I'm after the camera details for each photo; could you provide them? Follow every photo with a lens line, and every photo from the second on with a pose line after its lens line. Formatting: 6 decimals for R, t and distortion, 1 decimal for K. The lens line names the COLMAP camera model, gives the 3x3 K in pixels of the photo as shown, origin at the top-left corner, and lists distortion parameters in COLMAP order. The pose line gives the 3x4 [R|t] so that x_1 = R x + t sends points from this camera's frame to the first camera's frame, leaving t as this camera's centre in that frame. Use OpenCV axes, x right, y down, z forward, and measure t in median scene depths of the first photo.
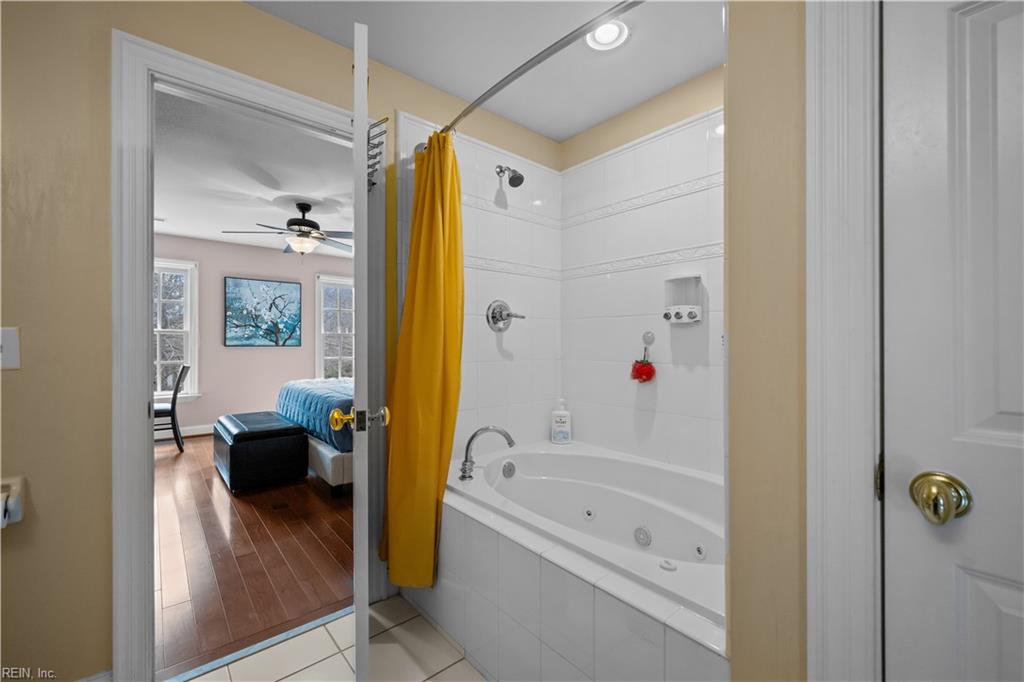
lens RADIAL K [[426.7, 0, 513.0], [0, 426.7, 336.5], [0, 0, 1]] dist [0.012252, 0.000105]
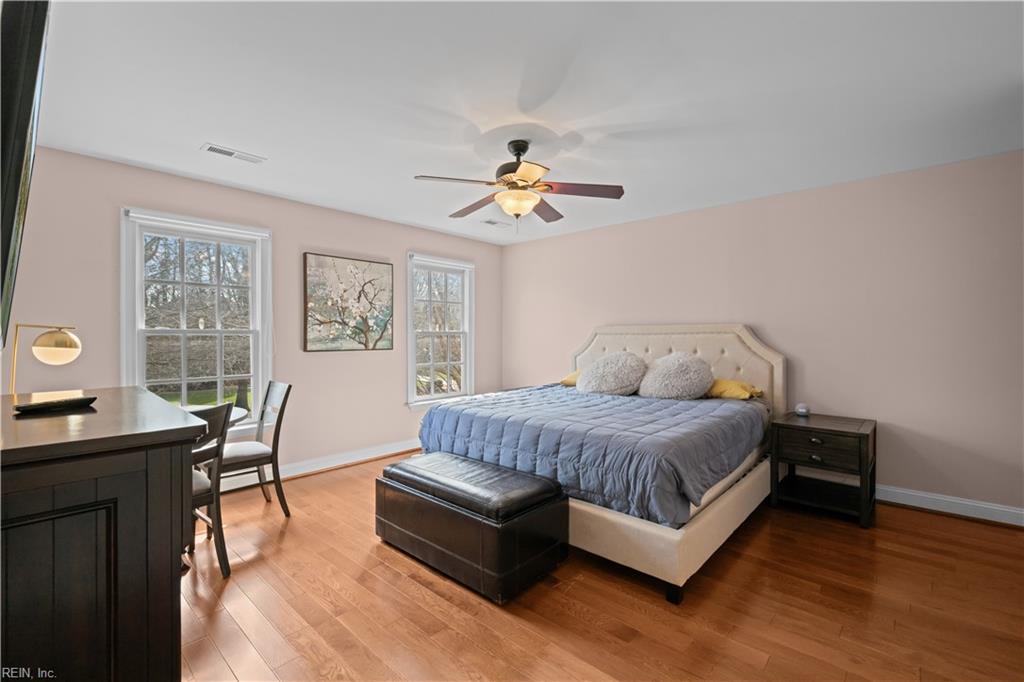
lens RADIAL K [[452.1, 0, 532.5], [0, 452.1, 322.6], [0, 0, 1]] dist [0.001375, 0.000046]
pose [[0.989831, -0.002261, 0.142231, -0.393054], [0.004393, 0.999883, -0.014675, -0.011804], [-0.142181, 0.015150, 0.989725, 0.208629]]
